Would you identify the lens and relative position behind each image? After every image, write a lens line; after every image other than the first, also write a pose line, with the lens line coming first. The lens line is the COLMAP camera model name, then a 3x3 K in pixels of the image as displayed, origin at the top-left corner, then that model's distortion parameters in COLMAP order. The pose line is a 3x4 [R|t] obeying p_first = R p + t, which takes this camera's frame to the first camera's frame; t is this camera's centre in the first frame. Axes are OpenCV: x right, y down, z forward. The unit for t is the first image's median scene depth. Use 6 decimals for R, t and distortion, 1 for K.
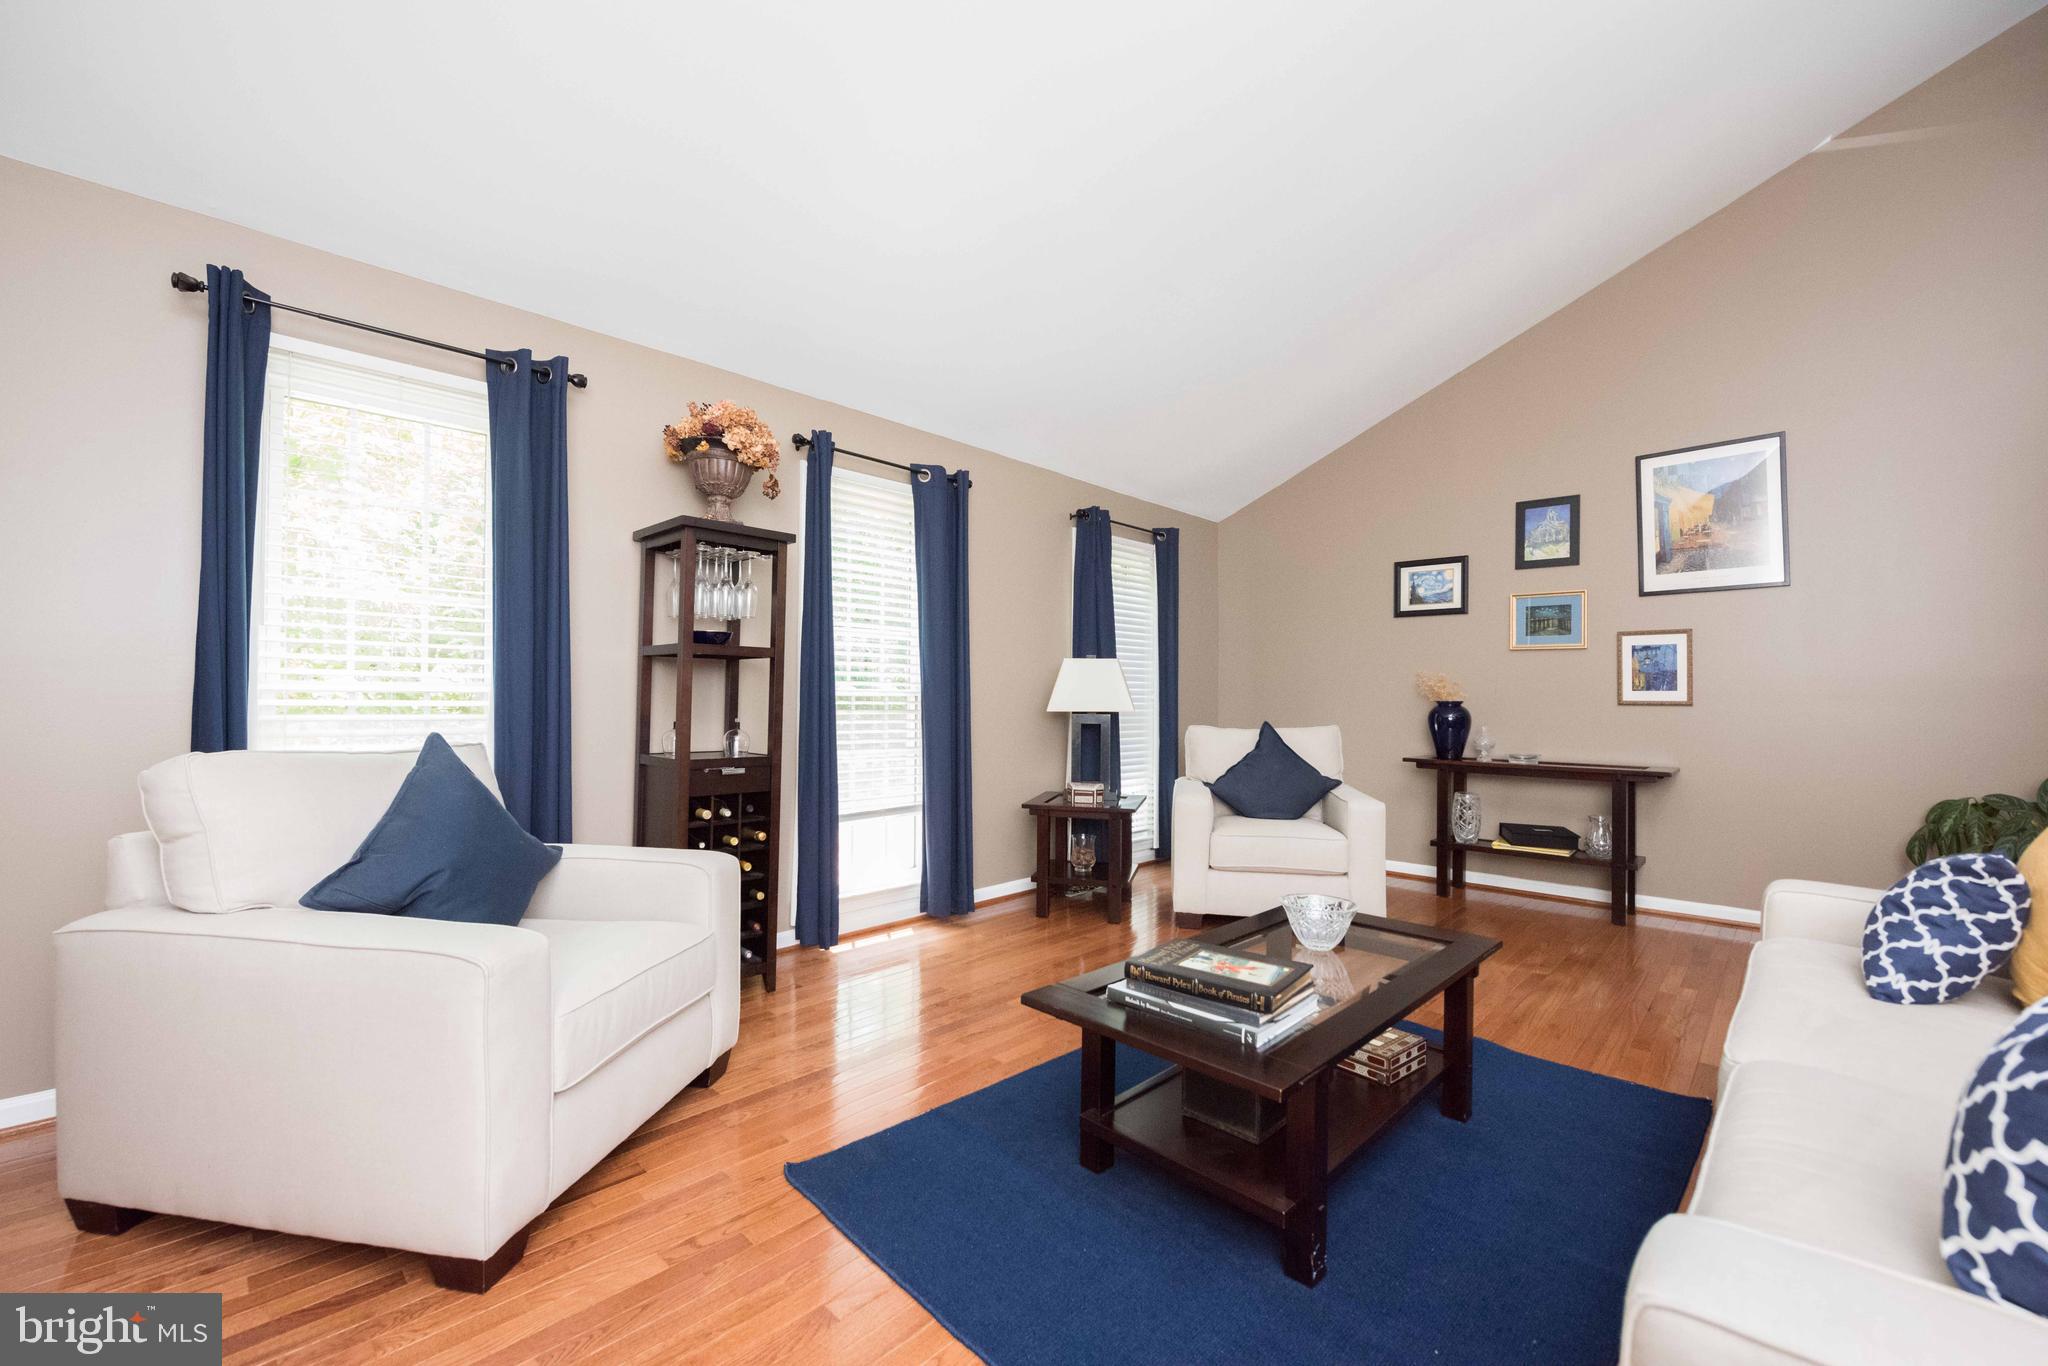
lens RADIAL K [[807.5, 0, 1024.0], [0, 807.5, 683.0], [0, 0, 1]] dist [-0.000554, -0.000382]
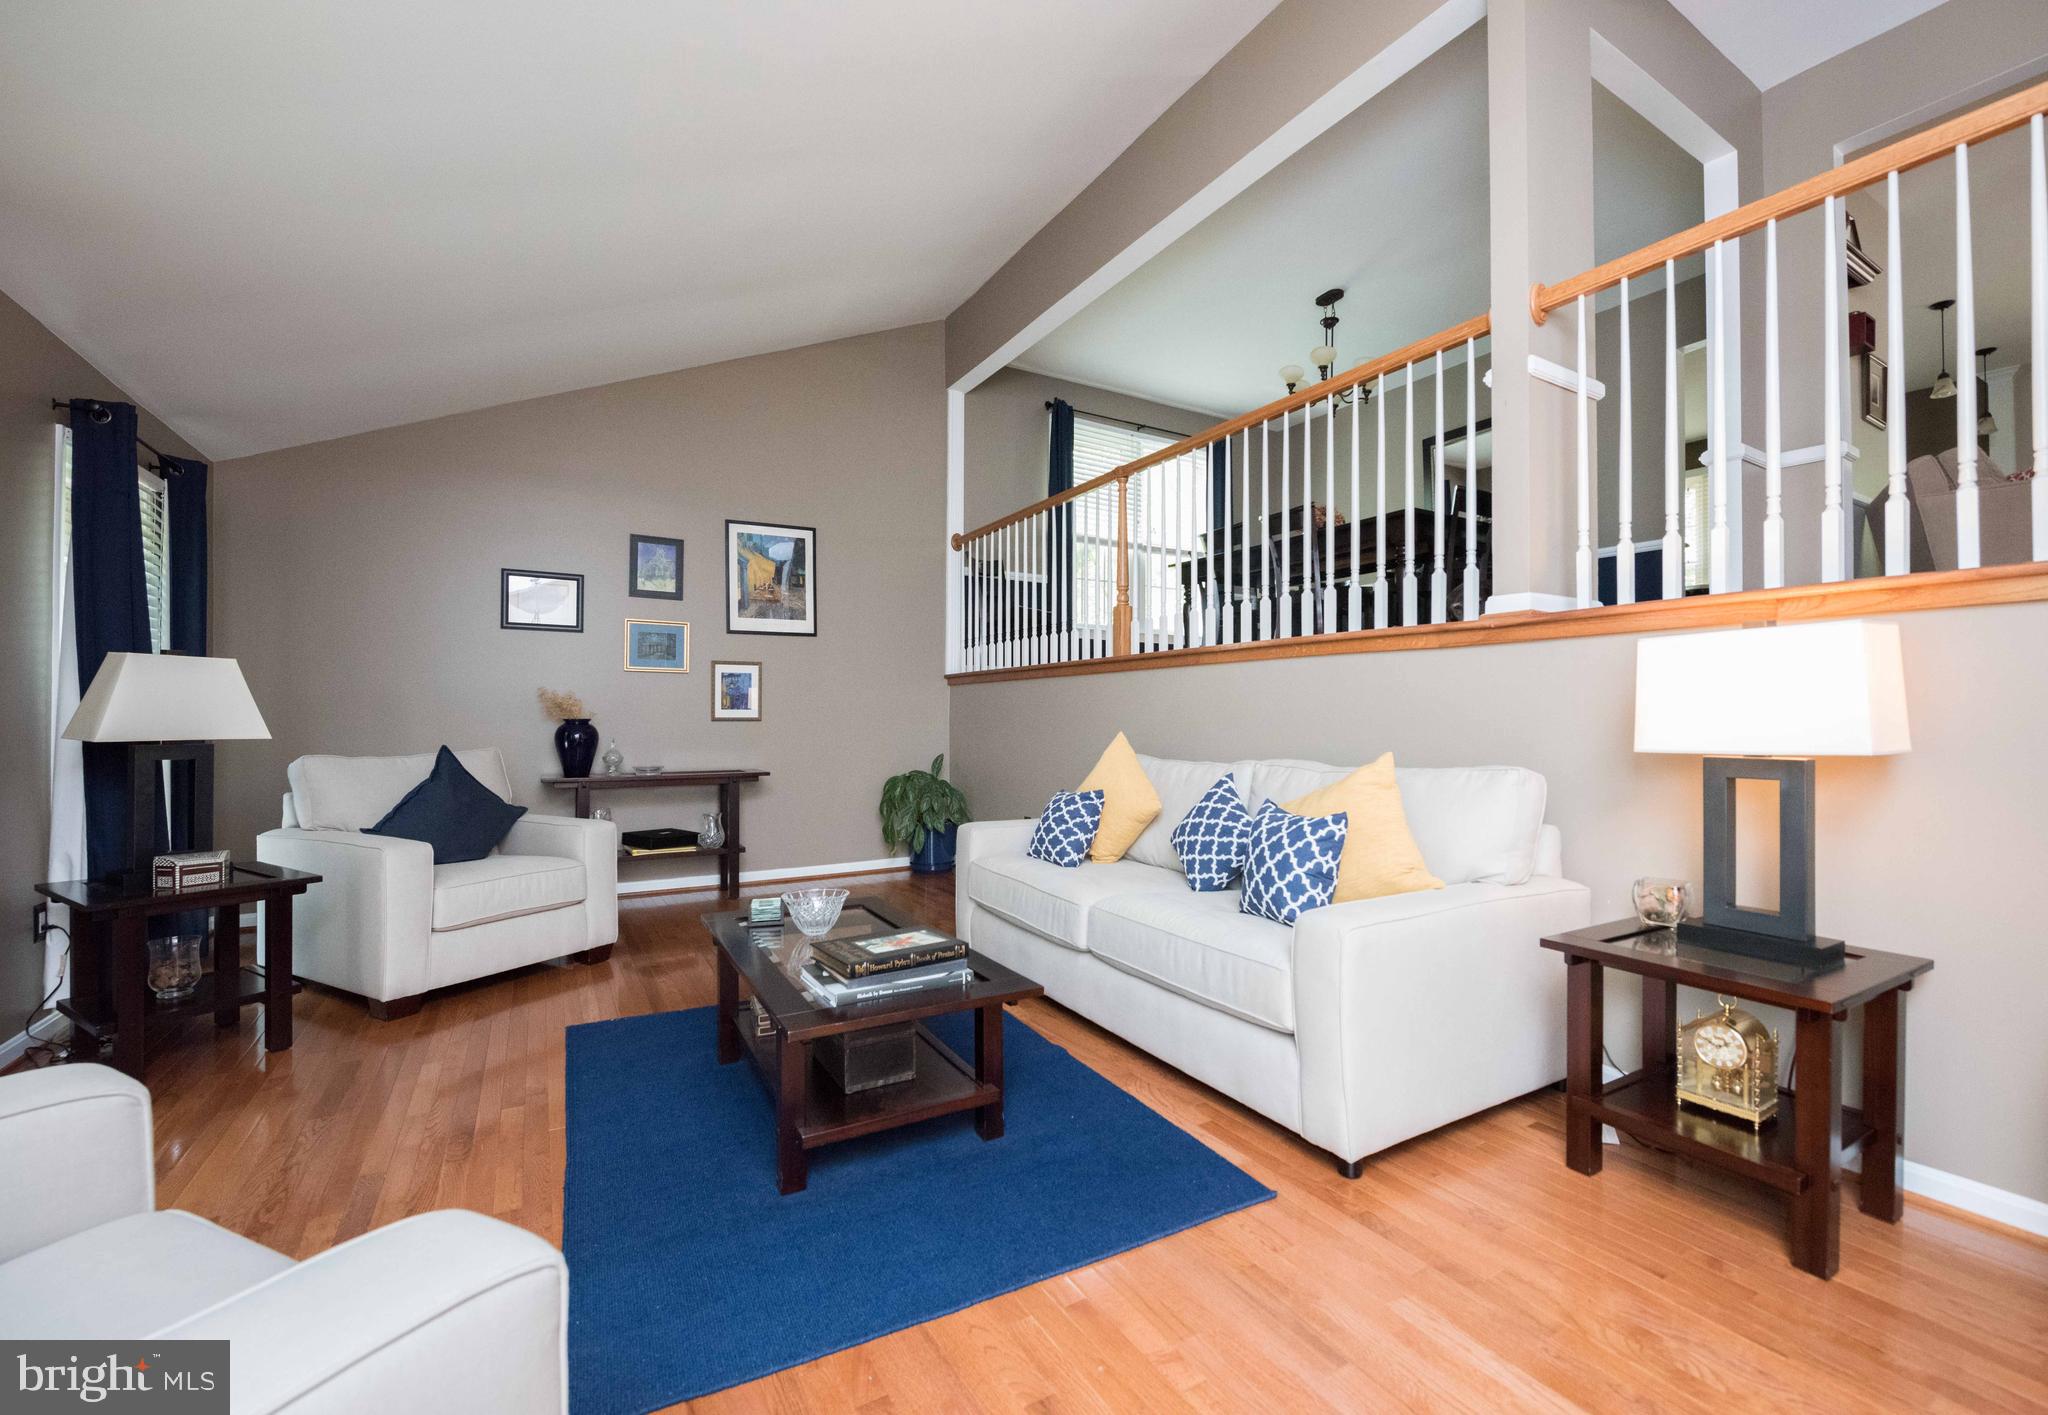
lens RADIAL K [[853.0, 0, 1024.0], [0, 853.0, 707.5], [0, 0, 1]] dist [-0.001920, -0.000118]
pose [[0.300492, 0.004557, 0.953773, -0.358733], [-0.013872, 0.999904, -0.000407, 0.000497], [-0.953683, -0.013109, 0.300527, 0.179129]]
